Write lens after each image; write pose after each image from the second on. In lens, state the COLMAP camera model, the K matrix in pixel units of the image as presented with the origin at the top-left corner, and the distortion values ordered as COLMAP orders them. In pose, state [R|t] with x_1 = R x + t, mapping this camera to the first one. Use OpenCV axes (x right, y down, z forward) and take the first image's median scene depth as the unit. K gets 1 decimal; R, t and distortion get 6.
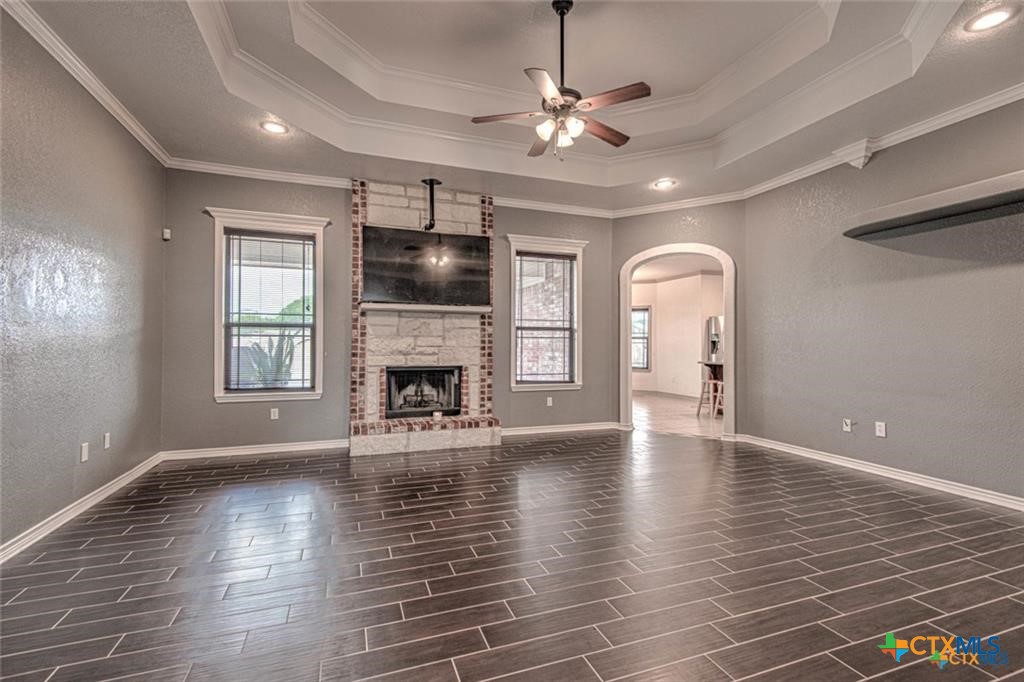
lens RADIAL K [[464.5, 0, 519.6], [0, 464.5, 336.7], [0, 0, 1]] dist [0.013429, -0.003375]
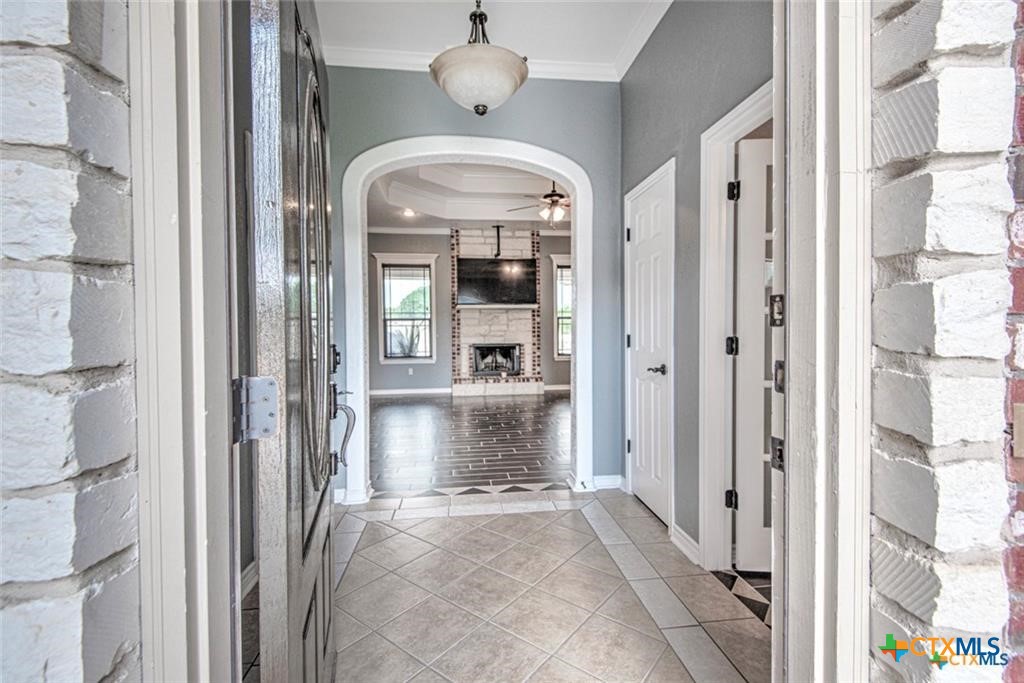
lens RADIAL K [[464.5, 0, 513.6], [0, 464.5, 339.4], [0, 0, 1]] dist [0.013429, -0.003375]
pose [[0.970345, -0.007244, -0.241616, 0.235897], [0.016495, 0.999205, 0.036288, -0.007013], [0.241161, -0.039197, 0.969693, -0.518849]]
